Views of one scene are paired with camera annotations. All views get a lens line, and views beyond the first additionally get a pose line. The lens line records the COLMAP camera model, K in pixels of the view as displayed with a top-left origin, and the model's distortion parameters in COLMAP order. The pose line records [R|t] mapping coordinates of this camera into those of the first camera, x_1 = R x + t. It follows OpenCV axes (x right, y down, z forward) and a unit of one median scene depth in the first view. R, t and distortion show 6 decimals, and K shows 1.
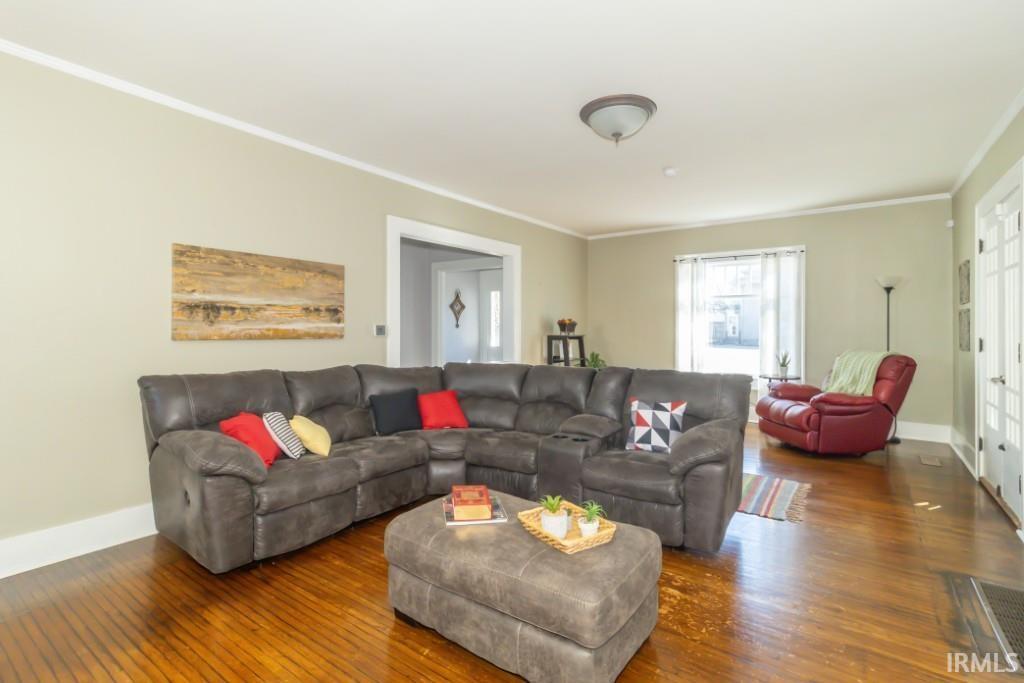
lens RADIAL K [[480.6, 0, 514.6], [0, 480.6, 334.1], [0, 0, 1]] dist [0.001411, -0.000107]
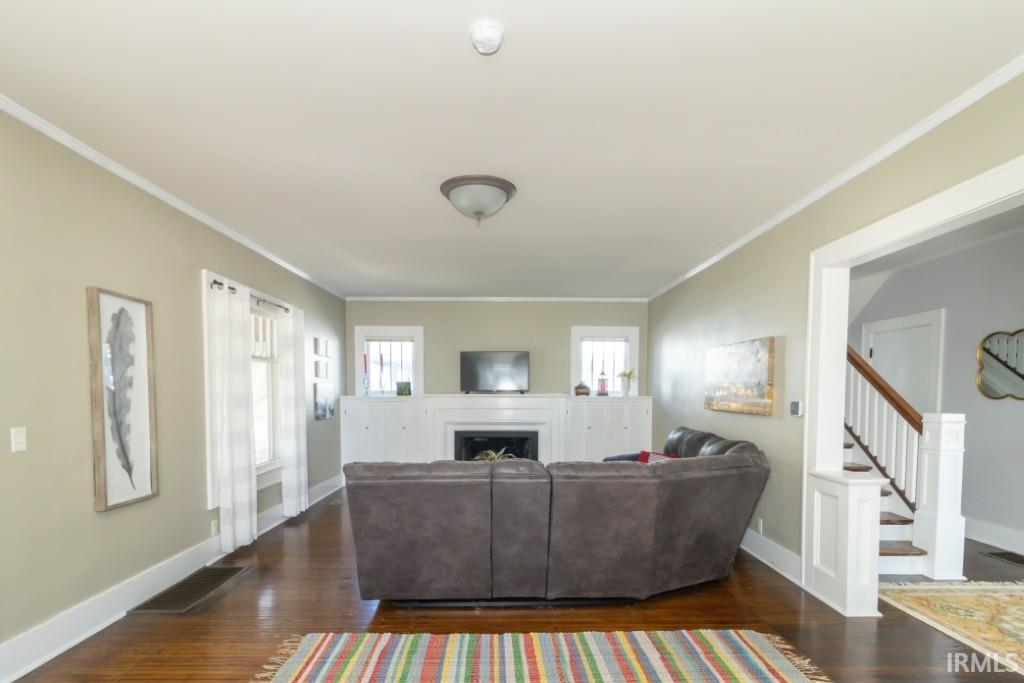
lens RADIAL K [[503.6, 0, 515.7], [0, 503.6, 415.4], [0, 0, 1]] dist [-0.001135, -0.000026]
pose [[-0.794345, 0.031771, -0.606636, 0.698328], [-0.002759, 0.998432, 0.055904, -0.048367], [0.607461, 0.046080, -0.793012, 1.630398]]
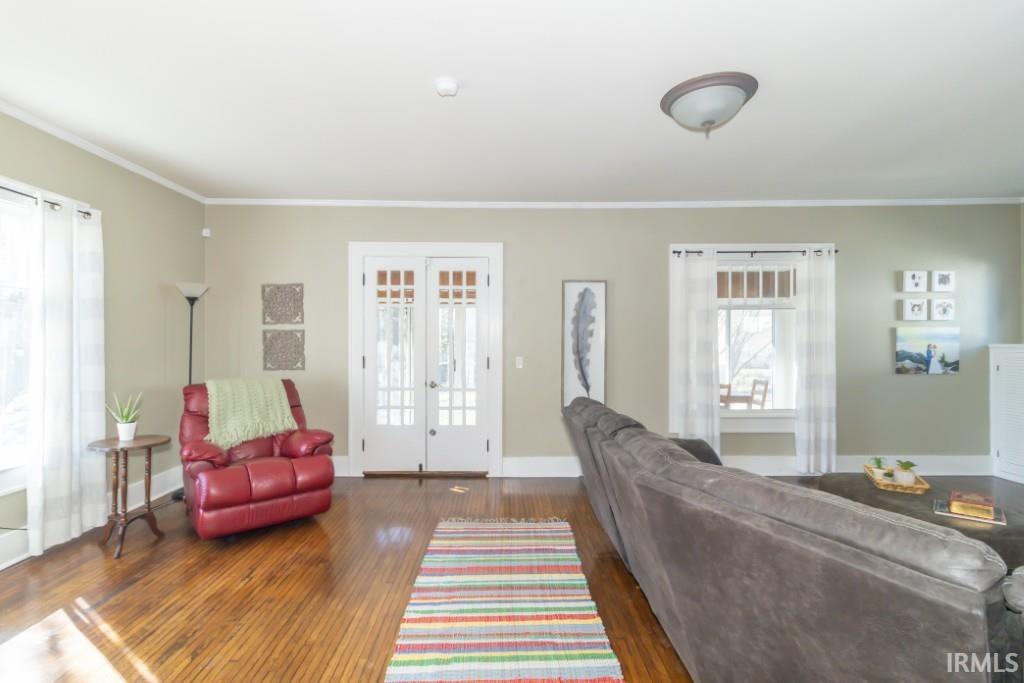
lens RADIAL K [[497.2, 0, 512.0], [0, 497.2, 341.5], [0, 0, 1]] dist [0.002368, 0.000499]
pose [[-0.595283, 0.000617, 0.803516, -0.223560], [0.012194, 0.999891, 0.008267, -0.046677], [-0.803424, 0.014719, -0.595226, 1.531928]]
